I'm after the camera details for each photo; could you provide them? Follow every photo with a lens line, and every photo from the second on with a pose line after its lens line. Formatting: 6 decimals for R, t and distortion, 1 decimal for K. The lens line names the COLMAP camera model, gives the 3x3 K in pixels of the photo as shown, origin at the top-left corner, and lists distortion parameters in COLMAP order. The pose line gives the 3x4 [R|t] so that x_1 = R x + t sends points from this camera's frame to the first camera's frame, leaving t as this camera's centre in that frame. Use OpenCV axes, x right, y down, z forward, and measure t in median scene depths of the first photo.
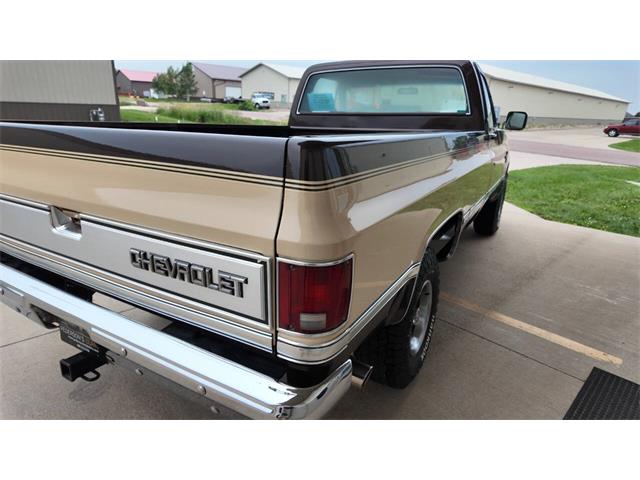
lens RADIAL K [[375.2, 0, 320.0], [0, 375.2, 240.0], [0, 0, 1]] dist [0.052655, -0.051953]
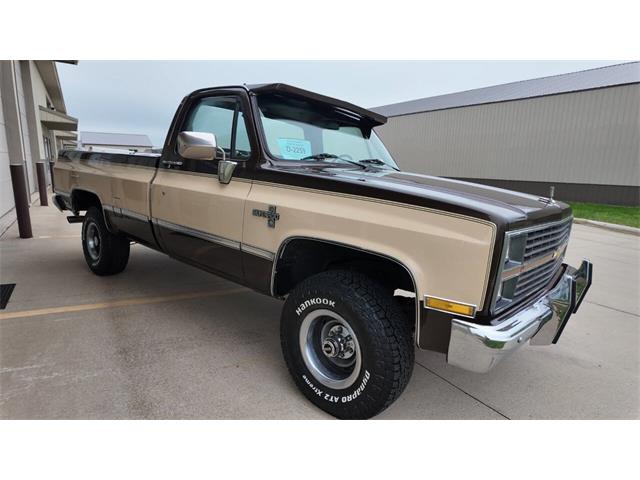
lens RADIAL K [[375.2, 0, 320.0], [0, 375.2, 240.0], [0, 0, 1]] dist [0.052655, -0.051953]
pose [[-0.183938, 0.129737, -0.974338, 2.764334], [-0.376438, 0.906380, 0.191754, -0.868874], [0.907999, 0.402048, -0.117880, 3.197568]]
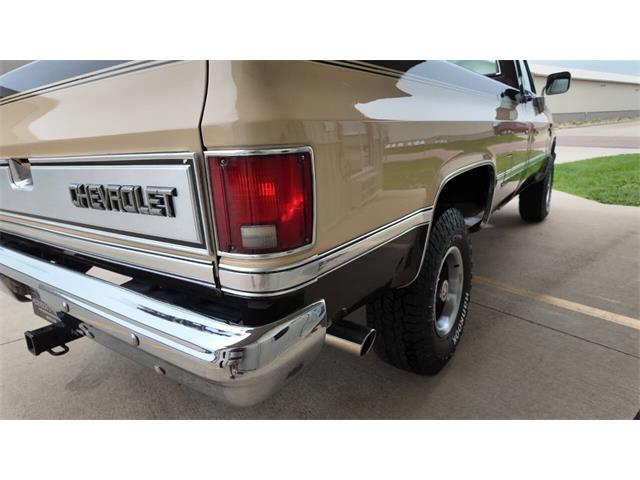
lens RADIAL K [[380.6, 0, 320.0], [0, 380.6, 240.0], [0, 0, 1]] dist [0.003499, 0.001539]
pose [[0.992323, -0.051548, -0.112417, 0.113165], [0.046628, 0.997854, -0.045970, 0.158937], [0.114545, 0.040376, 0.992597, 0.159895]]
